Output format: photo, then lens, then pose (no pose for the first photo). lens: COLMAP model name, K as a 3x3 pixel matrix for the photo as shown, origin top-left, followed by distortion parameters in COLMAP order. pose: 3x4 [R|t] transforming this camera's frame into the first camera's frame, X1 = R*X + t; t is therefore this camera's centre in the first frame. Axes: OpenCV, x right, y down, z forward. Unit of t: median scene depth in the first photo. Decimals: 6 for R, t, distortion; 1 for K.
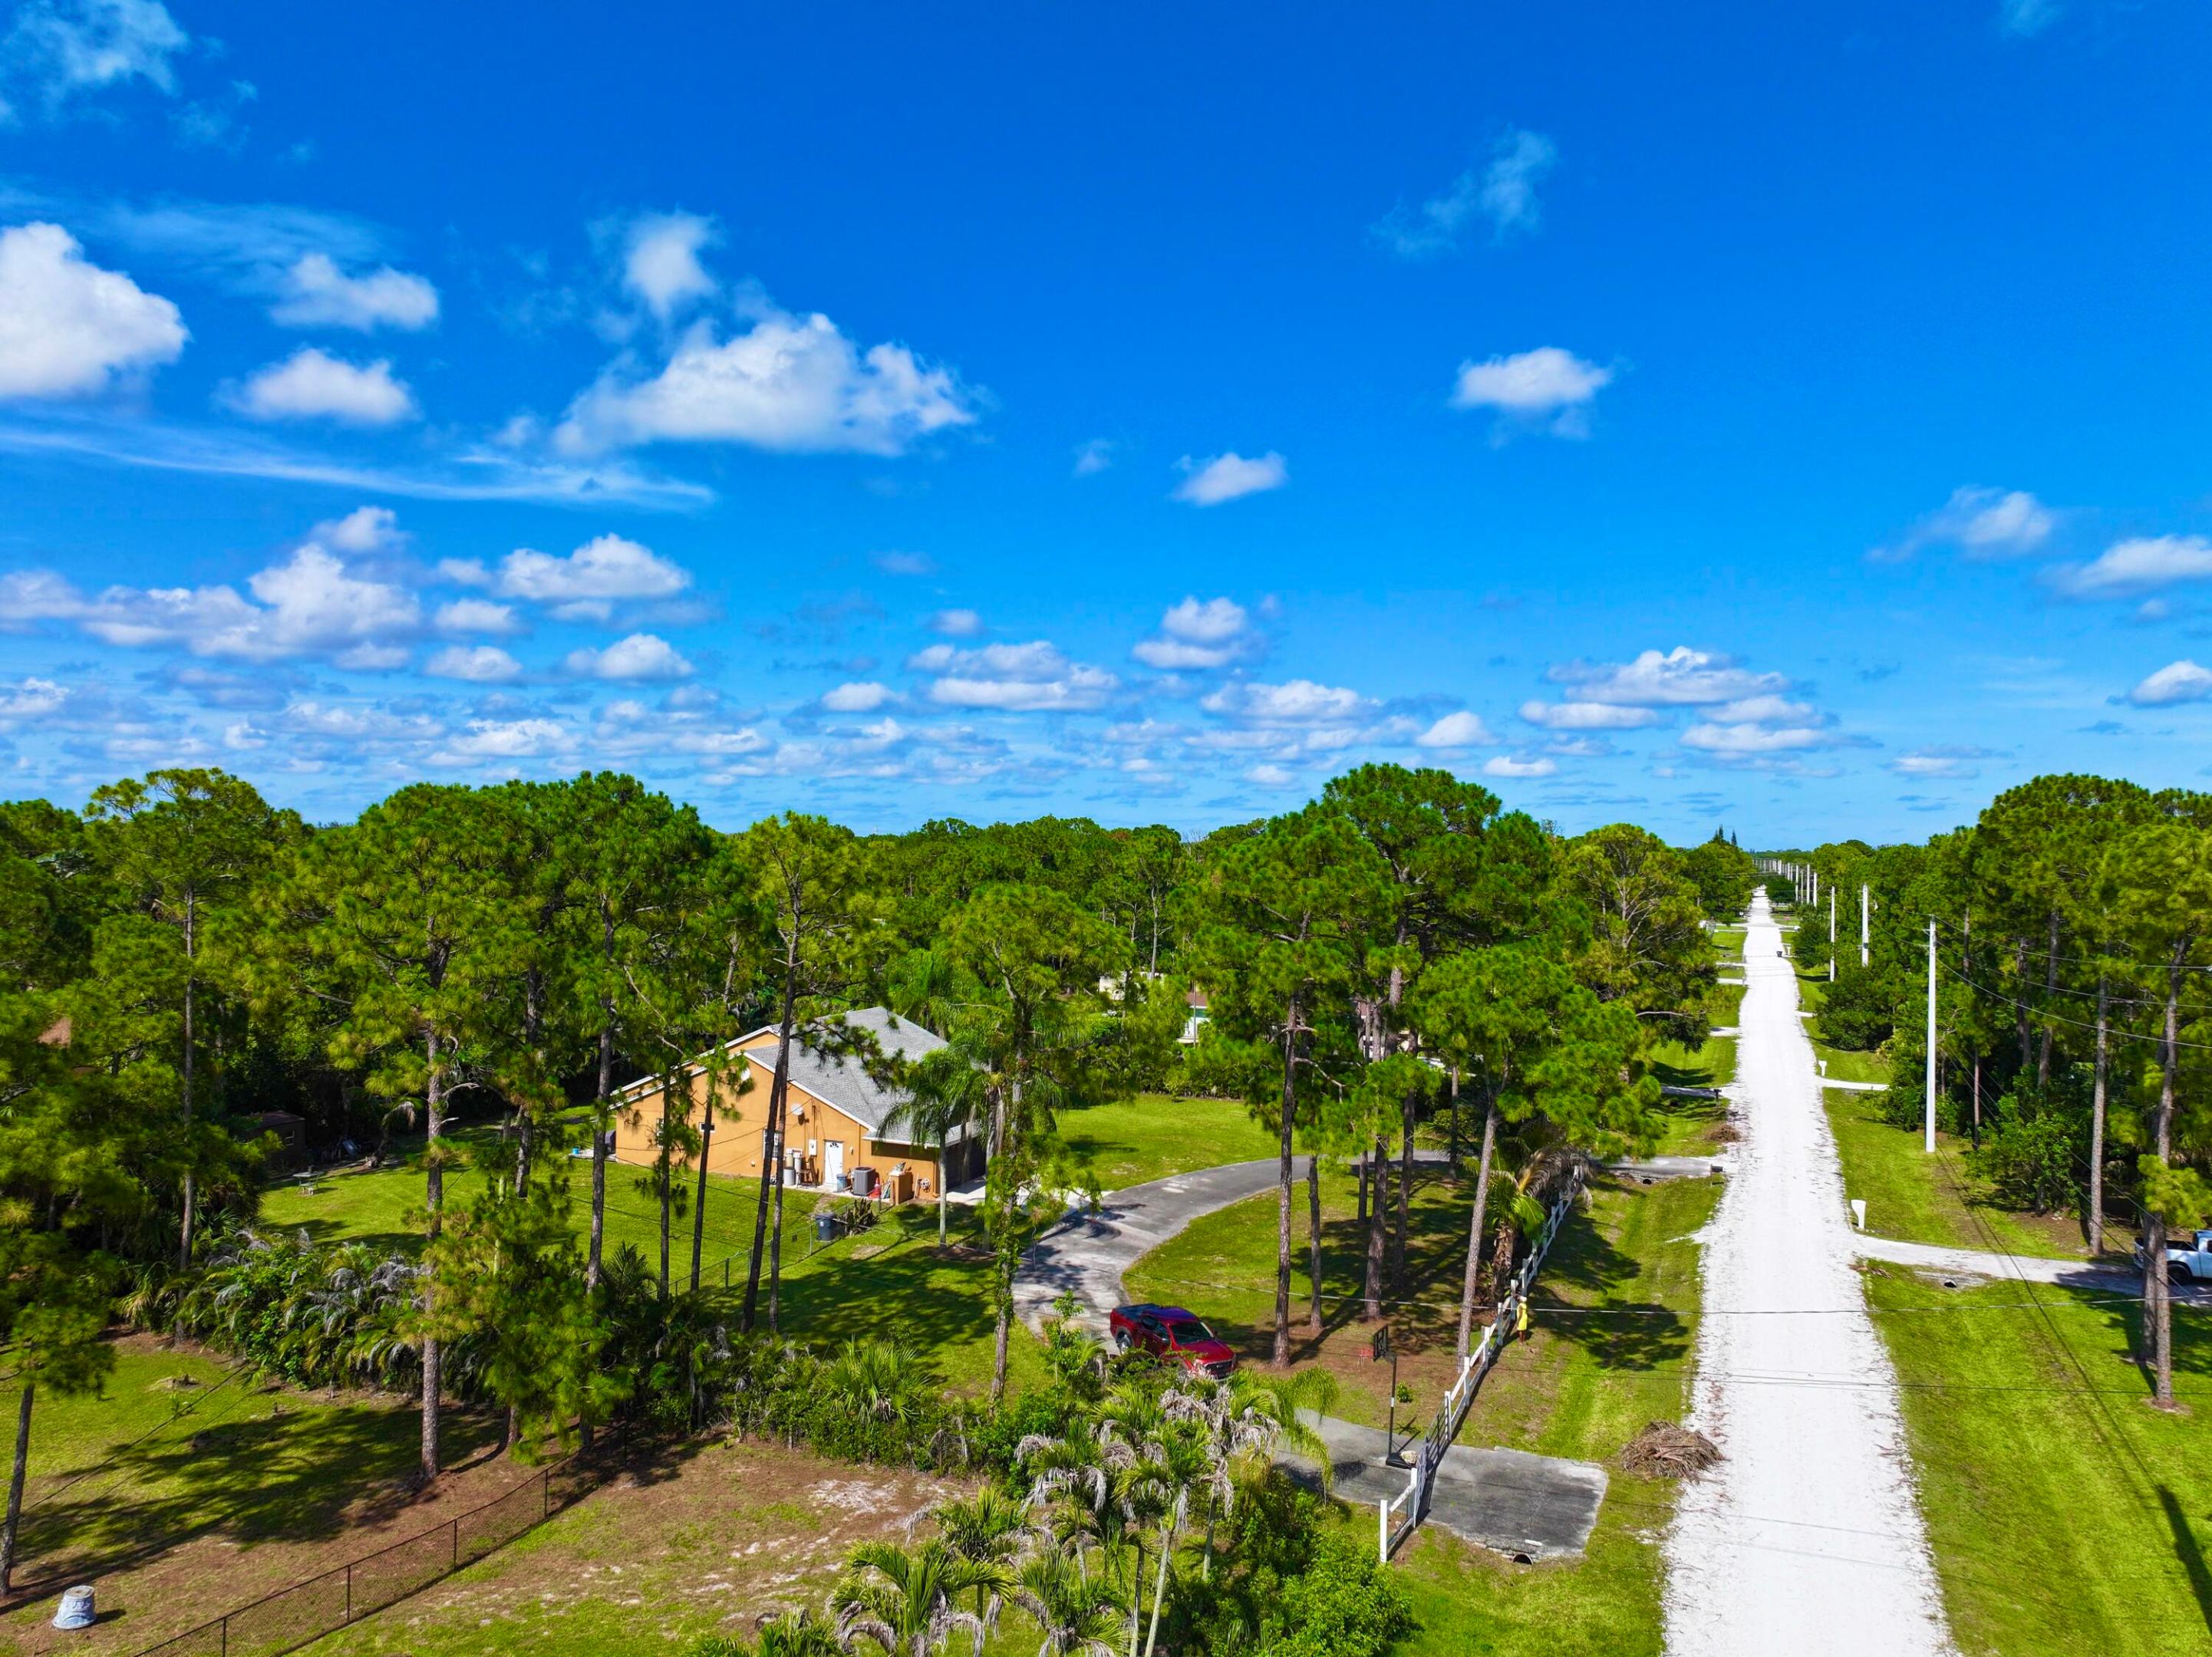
lens RADIAL K [[1557.3, 0, 1105.9], [0, 1557.3, 831.8], [0, 0, 1]] dist [-0.000589, 0.015248]
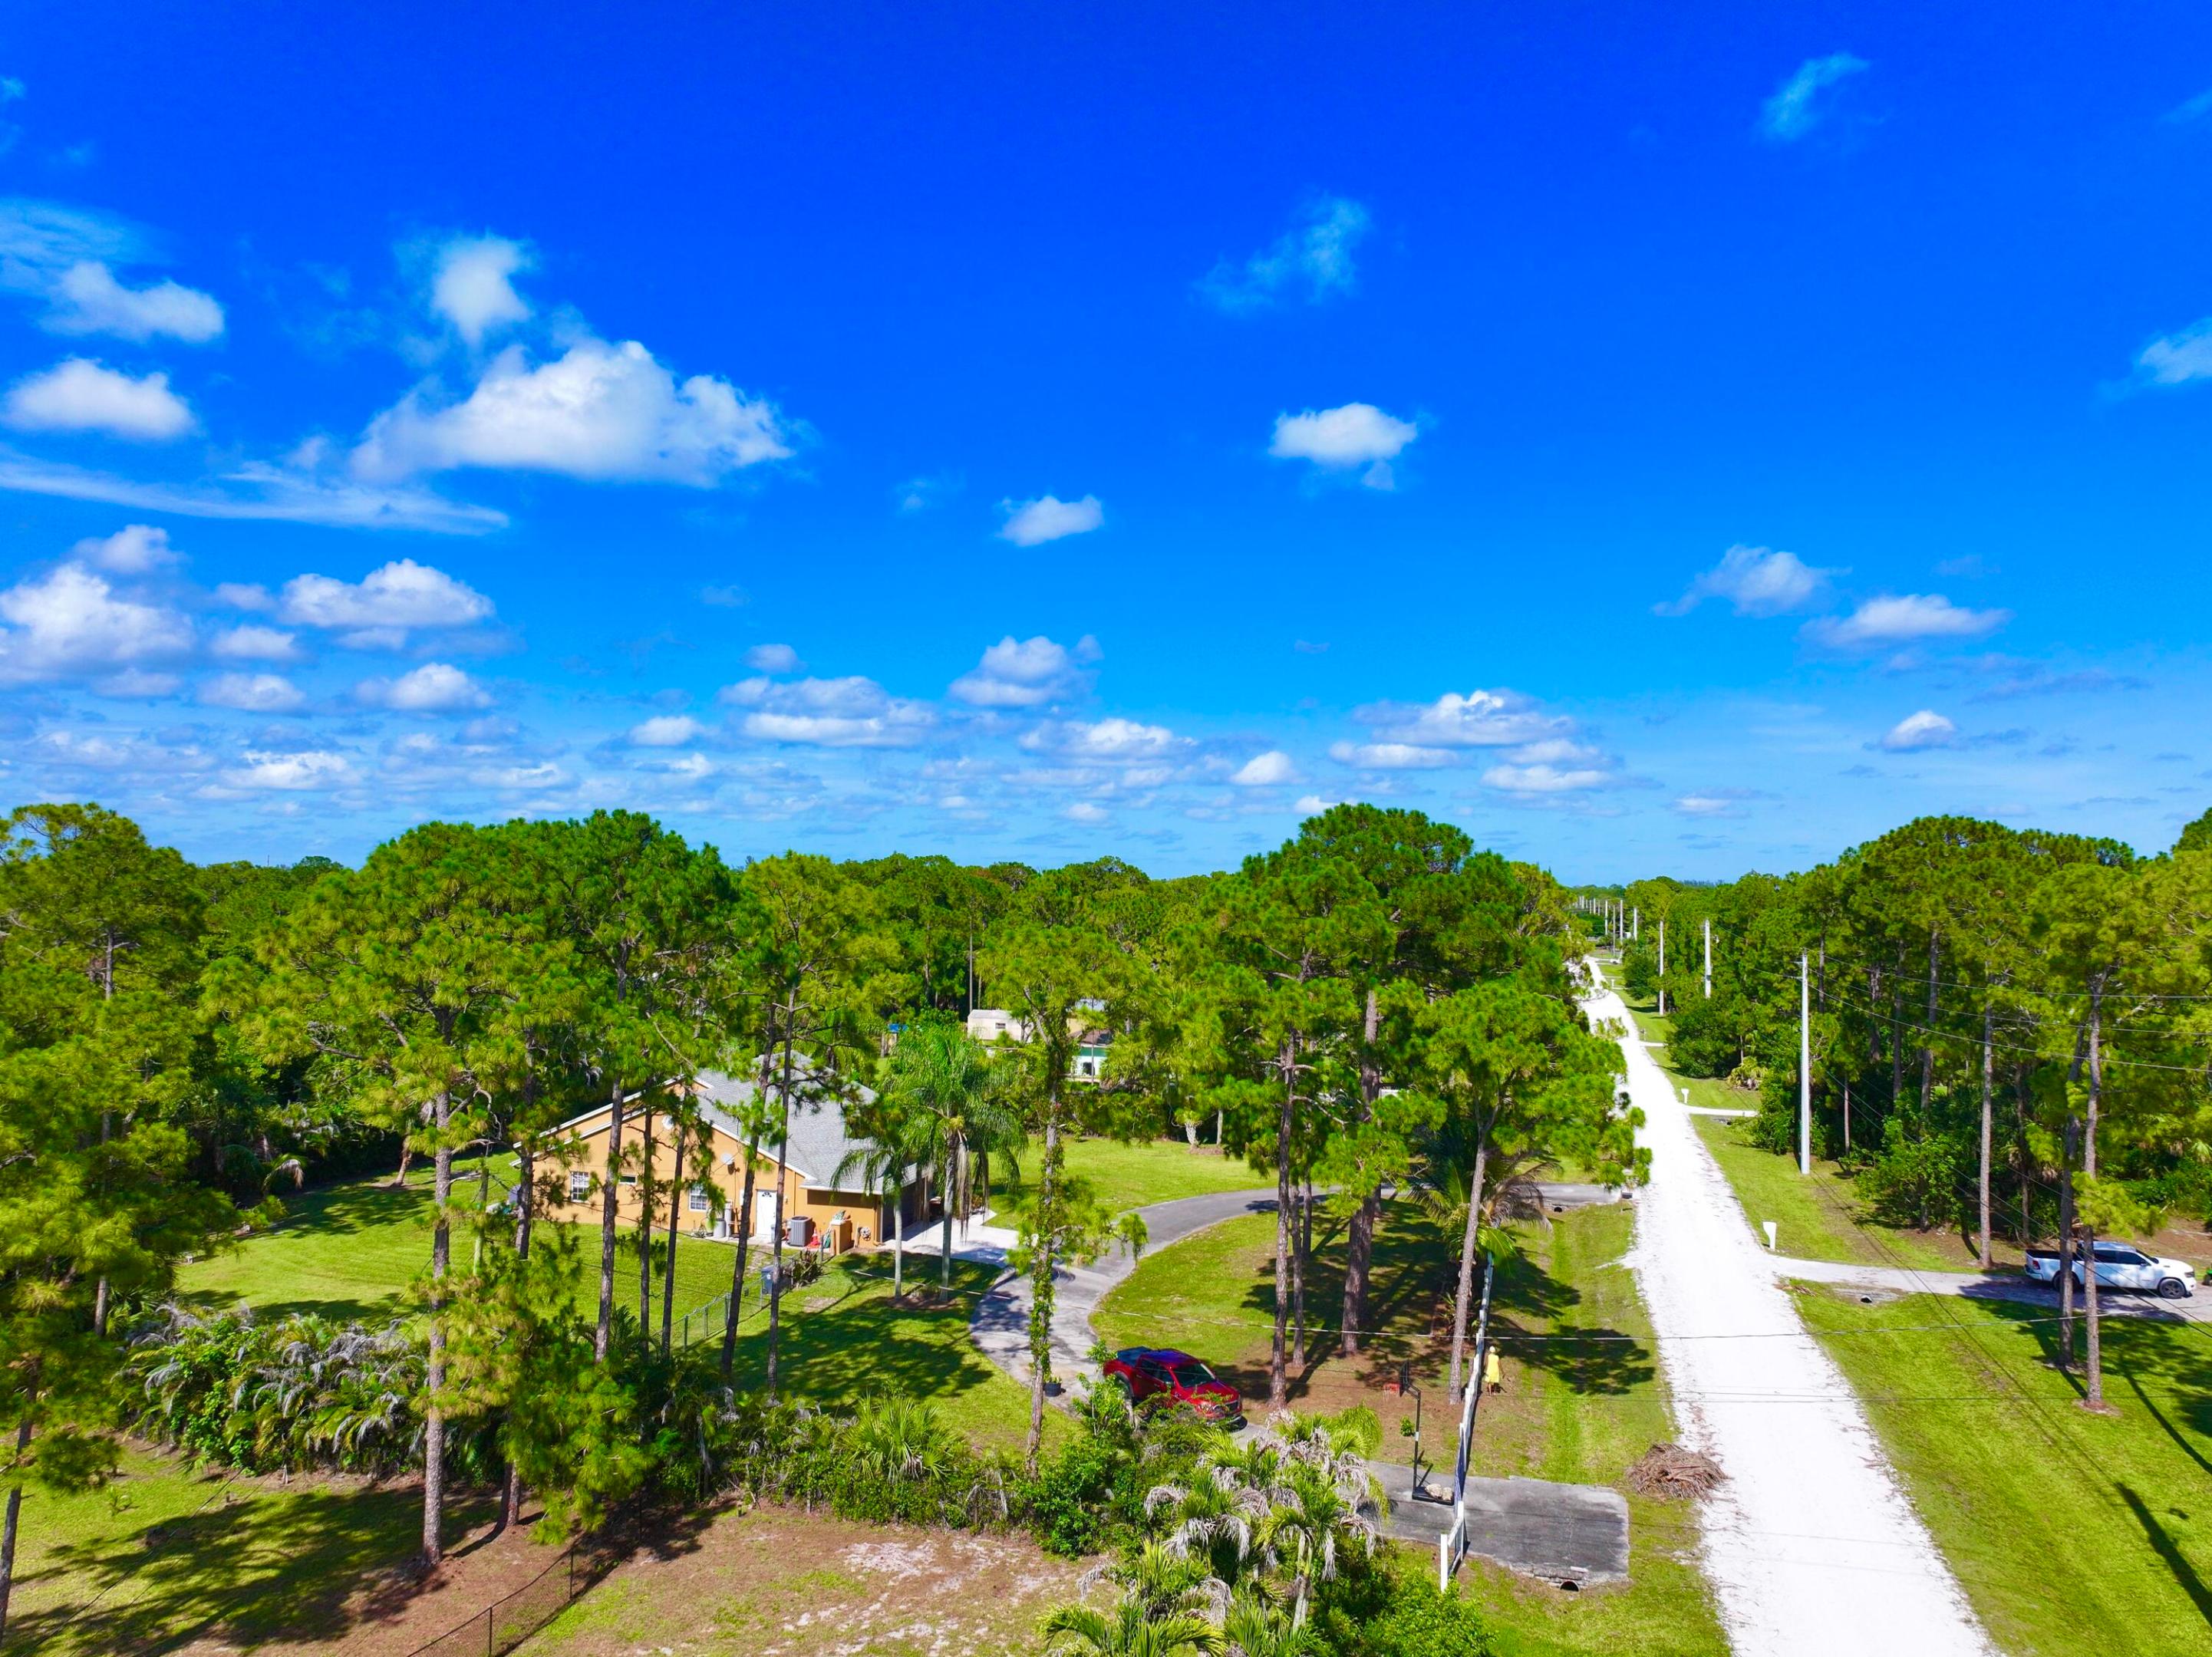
lens RADIAL K [[1557.3, 0, 1105.9], [0, 1557.3, 831.8], [0, 0, 1]] dist [-0.000589, 0.015248]
pose [[0.992844, 0.001736, 0.119409, -0.107507], [0.001144, 0.999710, -0.024050, -0.001441], [-0.119416, 0.024014, 0.992554, 0.009079]]
